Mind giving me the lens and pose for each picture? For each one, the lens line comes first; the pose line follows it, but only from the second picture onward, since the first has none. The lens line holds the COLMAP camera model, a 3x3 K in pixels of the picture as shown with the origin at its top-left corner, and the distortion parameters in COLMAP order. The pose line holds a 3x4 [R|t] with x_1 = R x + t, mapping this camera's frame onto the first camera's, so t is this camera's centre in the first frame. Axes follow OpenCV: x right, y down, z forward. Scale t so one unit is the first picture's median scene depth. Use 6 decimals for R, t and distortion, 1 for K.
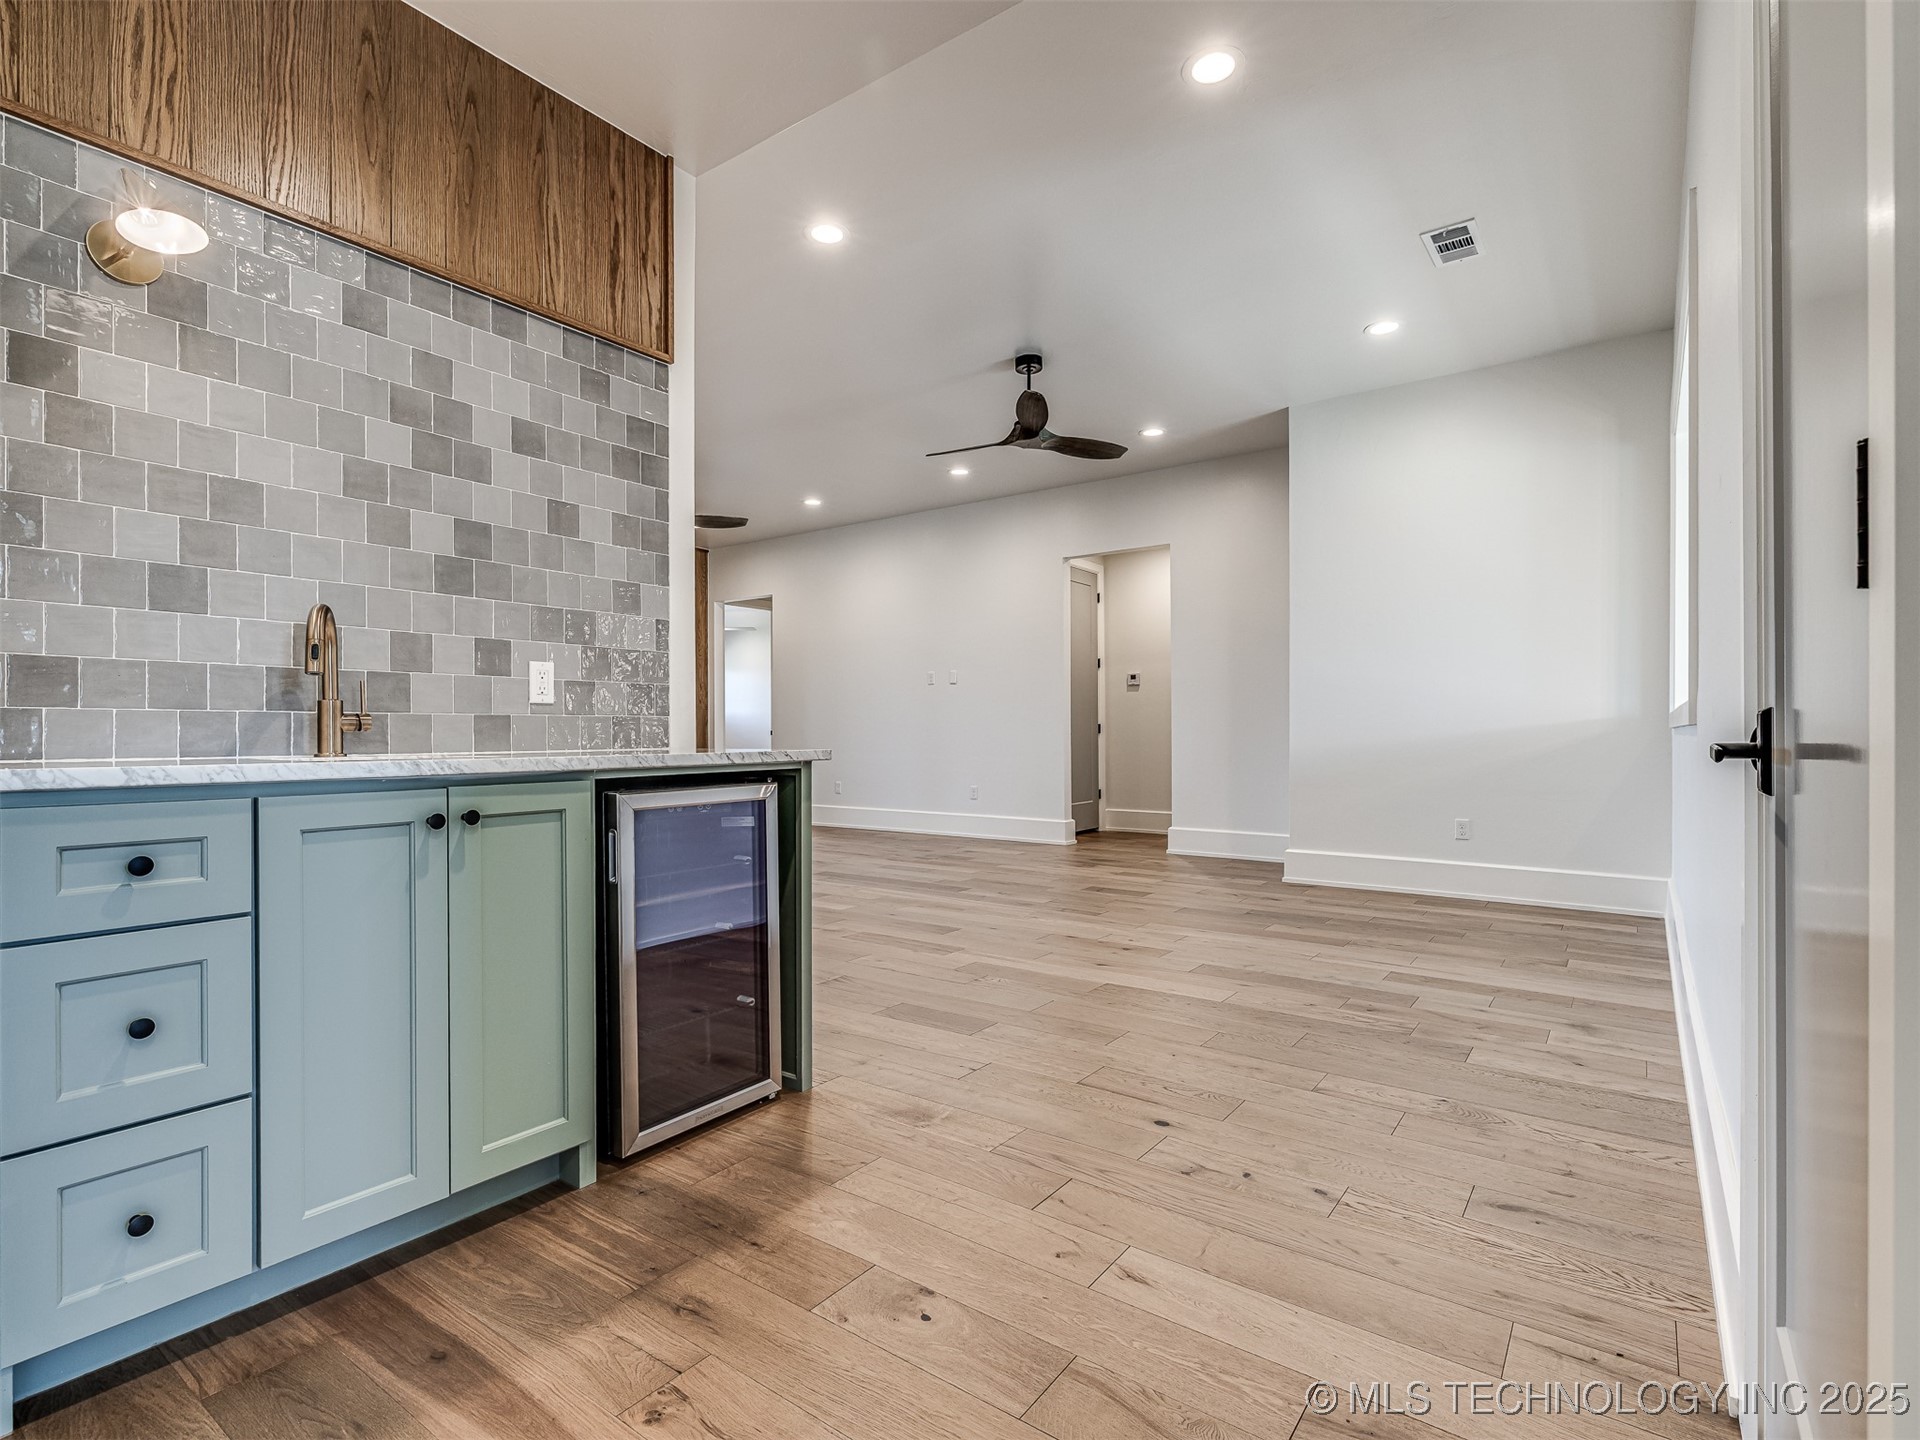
lens RADIAL K [[919.3, 0, 953.9], [0, 919.3, 726.7], [0, 0, 1]] dist [-0.002679, 0.000709]
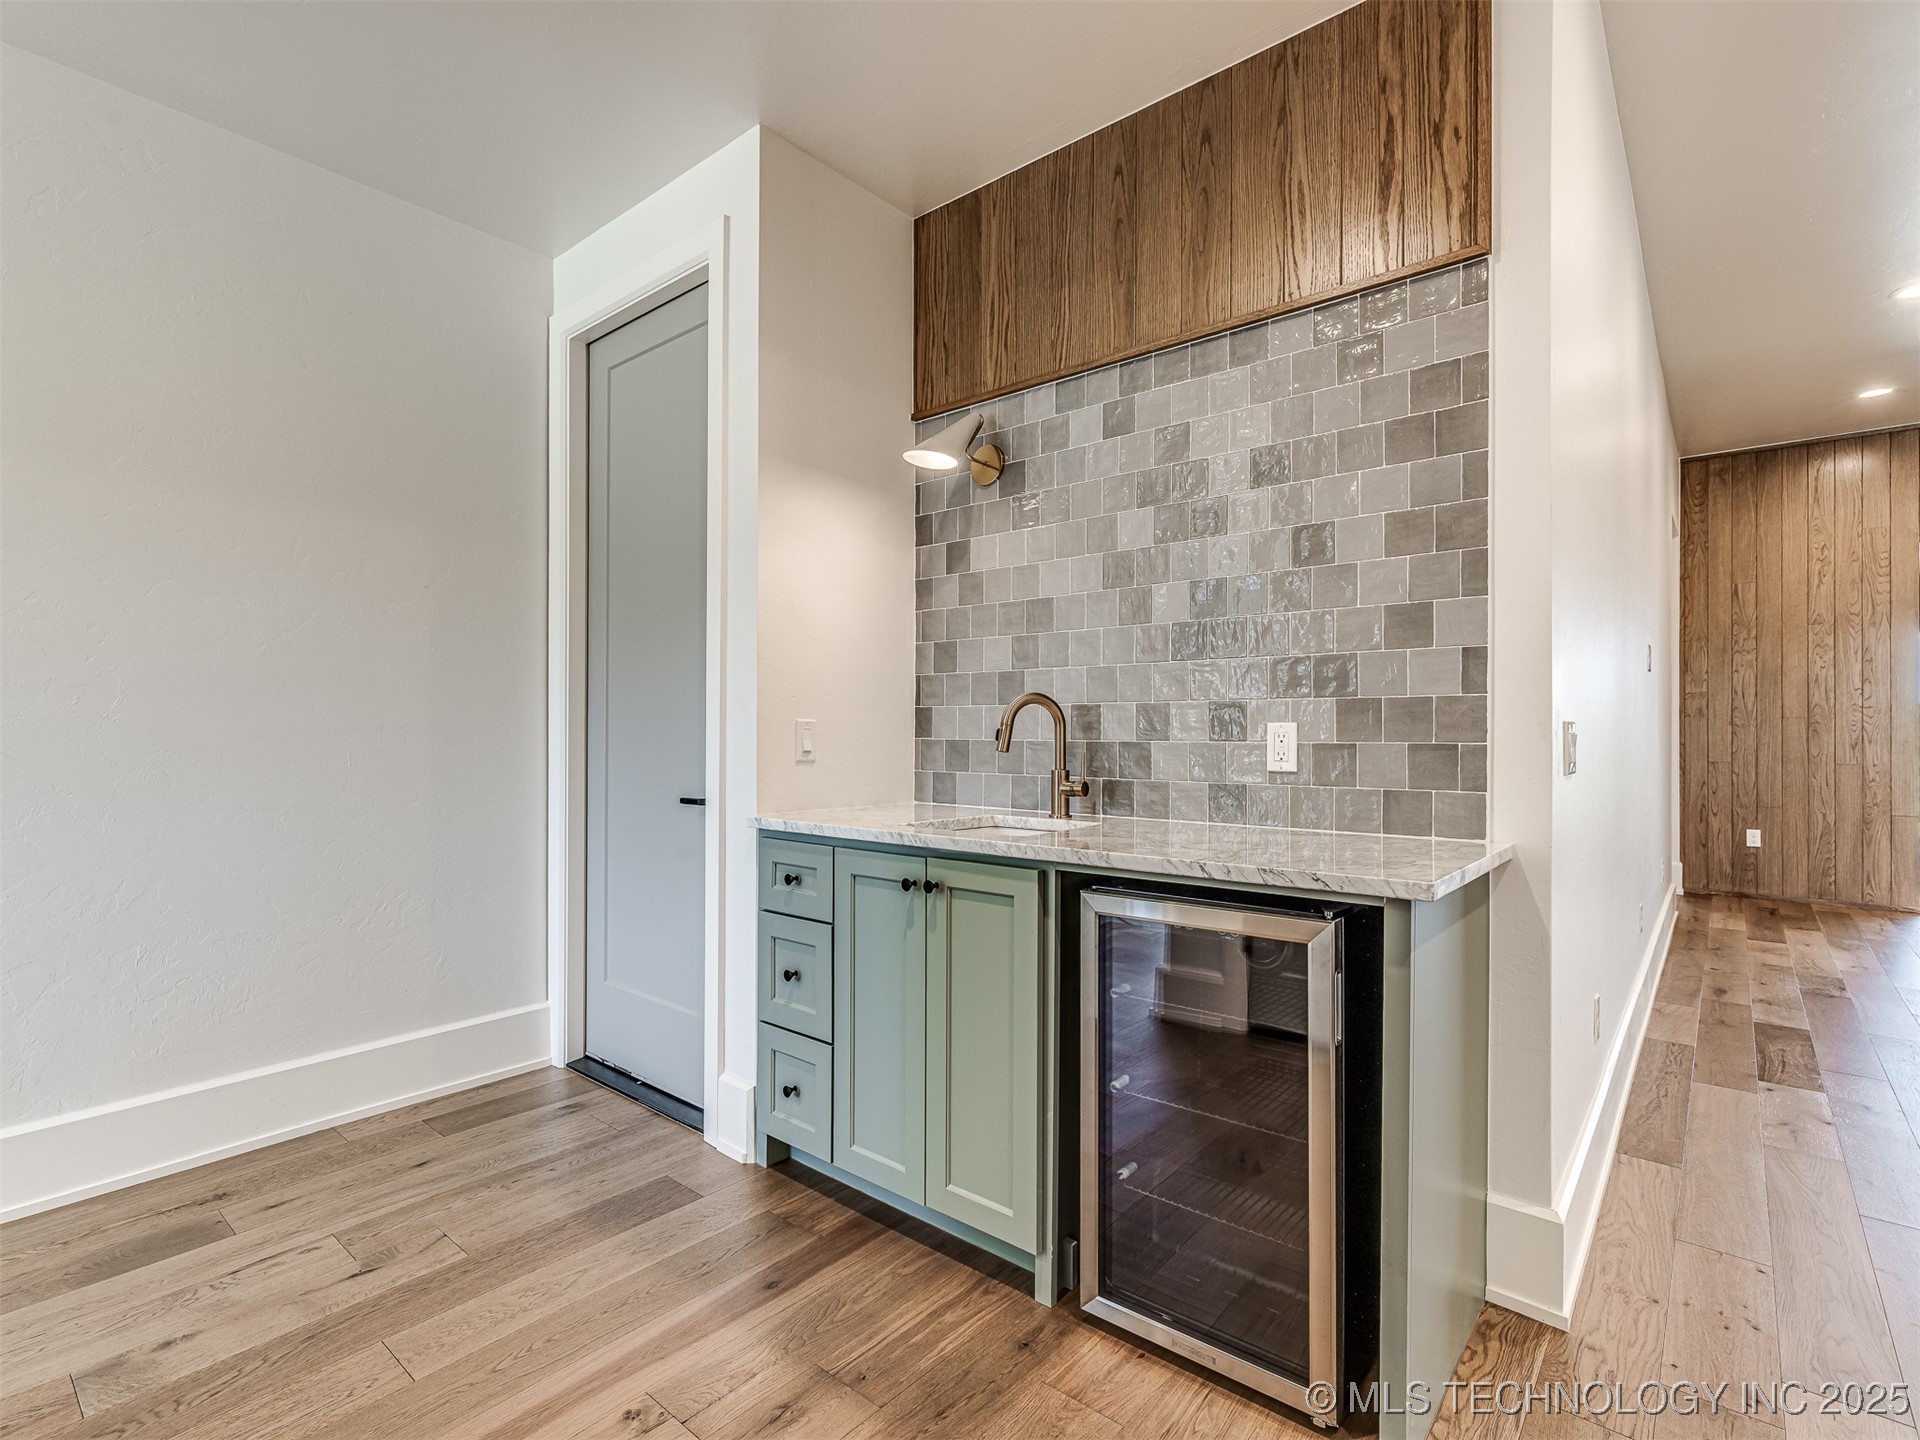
lens RADIAL K [[919.3, 0, 950.7], [0, 919.3, 725.5], [0, 0, 1]] dist [-0.002679, 0.000709]
pose [[-0.066145, -0.003660, -0.997803, 0.471088], [0.003734, 0.999985, -0.003916, -0.074230], [0.997803, -0.003985, -0.066131, 0.846019]]
